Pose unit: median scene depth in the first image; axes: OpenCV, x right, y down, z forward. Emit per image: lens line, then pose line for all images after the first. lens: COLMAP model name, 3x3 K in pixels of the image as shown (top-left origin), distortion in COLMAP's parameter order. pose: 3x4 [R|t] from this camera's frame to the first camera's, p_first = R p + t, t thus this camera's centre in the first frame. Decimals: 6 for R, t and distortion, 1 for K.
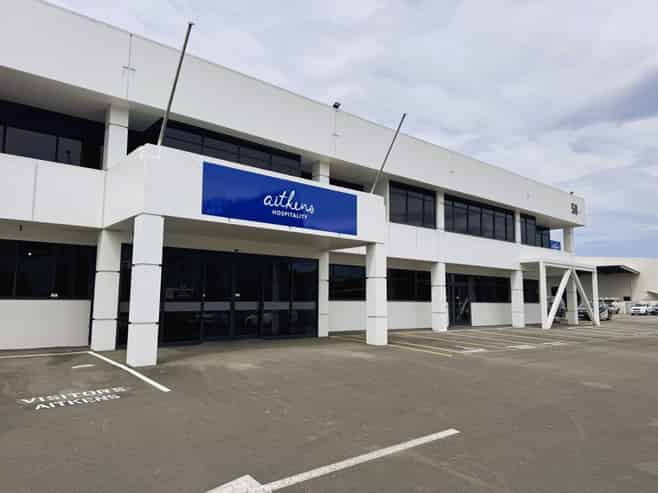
lens RADIAL K [[455.4, 0, 329.0], [0, 455.4, 246.5], [0, 0, 1]] dist [0.085264, -0.100277]
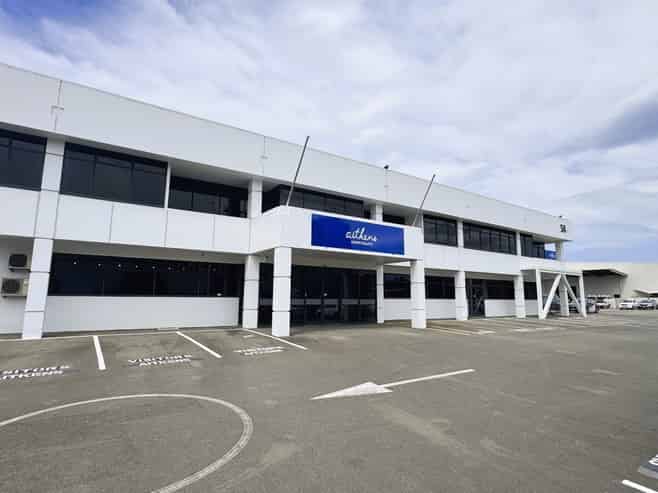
lens RADIAL K [[354.4, 0, 329.0], [0, 354.4, 246.5], [0, 0, 1]] dist [-0.000912, 0.000533]
pose [[0.993668, -0.016619, -0.111117, -0.045915], [0.013564, 0.999511, -0.028191, -0.018644], [0.111531, 0.026506, 0.993407, -0.155388]]
